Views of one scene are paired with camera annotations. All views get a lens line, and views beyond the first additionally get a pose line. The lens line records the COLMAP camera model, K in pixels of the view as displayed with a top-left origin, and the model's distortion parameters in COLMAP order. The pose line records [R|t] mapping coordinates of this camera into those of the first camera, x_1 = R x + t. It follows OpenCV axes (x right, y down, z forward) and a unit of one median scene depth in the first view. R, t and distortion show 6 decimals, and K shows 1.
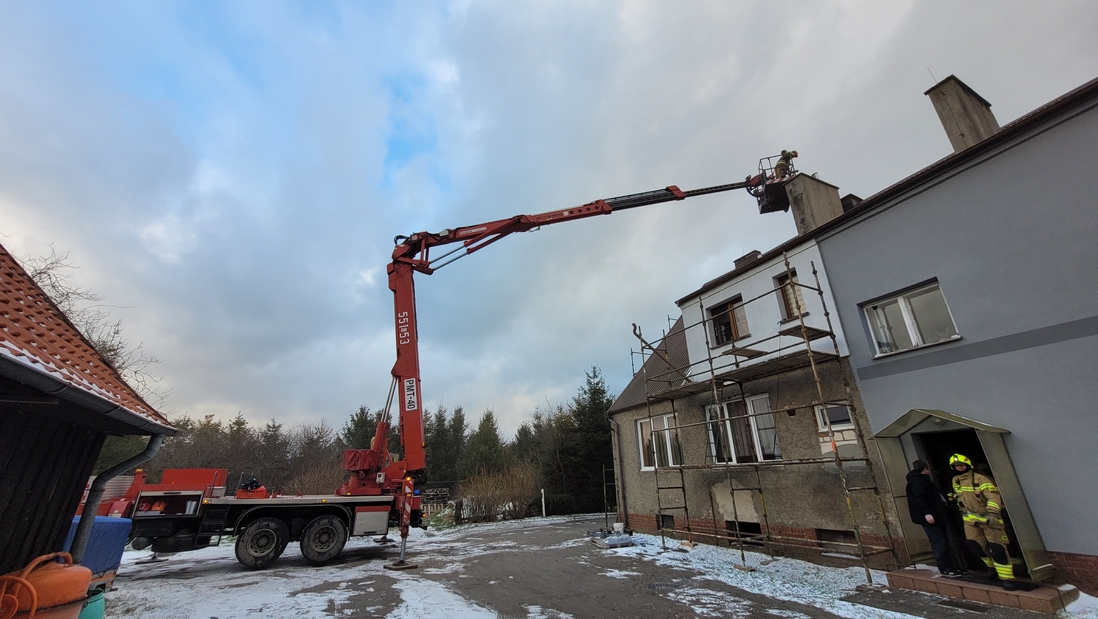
lens RADIAL K [[436.0, 0, 549.0], [0, 436.0, 309.5], [0, 0, 1]] dist [-0.000527, -0.000084]
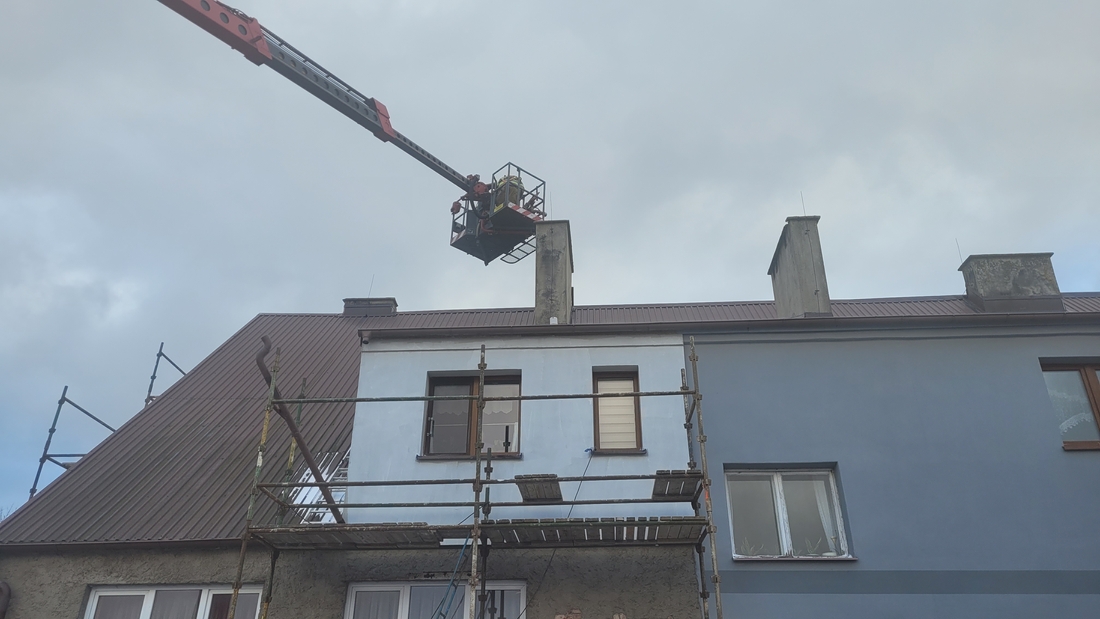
lens RADIAL K [[819.9, 0, 550.0], [0, 819.9, 309.5], [0, 0, 1]] dist [0.044099, -0.006873]
pose [[0.501153, 0.429316, 0.751354, -0.256592], [-0.334036, 0.896936, -0.289699, 0.147257], [-0.798289, -0.105796, 0.592909, 0.386634]]
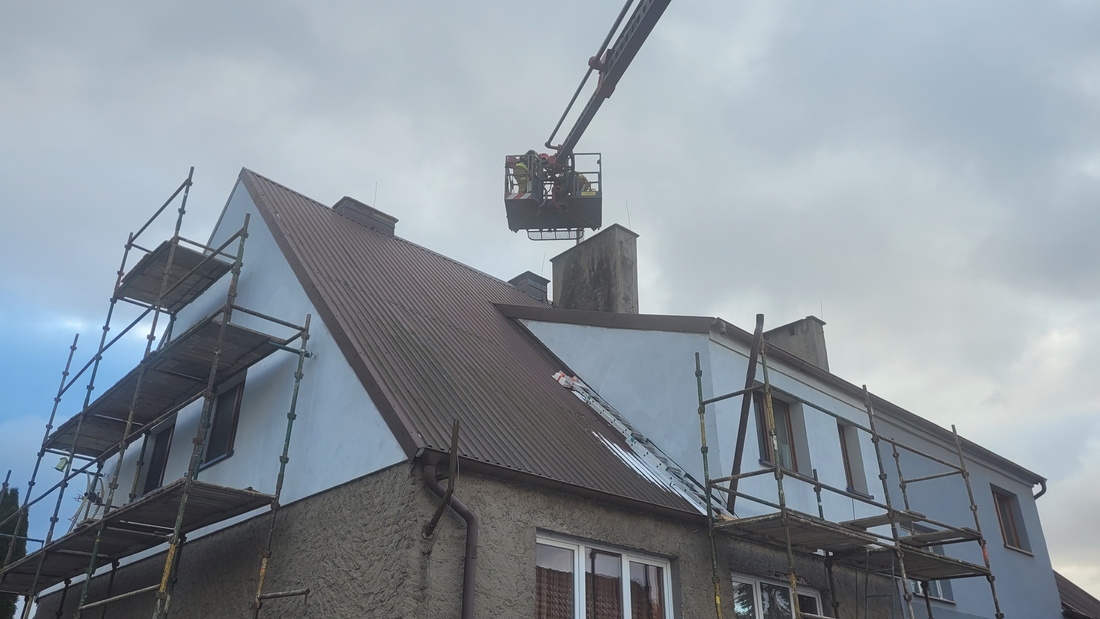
lens RADIAL K [[819.9, 0, 550.0], [0, 819.9, 309.5], [0, 0, 1]] dist [0.044099, -0.006873]
pose [[-0.269829, 0.456329, 0.847913, -0.387735], [-0.357227, 0.770296, -0.528237, 0.501363], [-0.894193, -0.445431, -0.044836, 1.274986]]
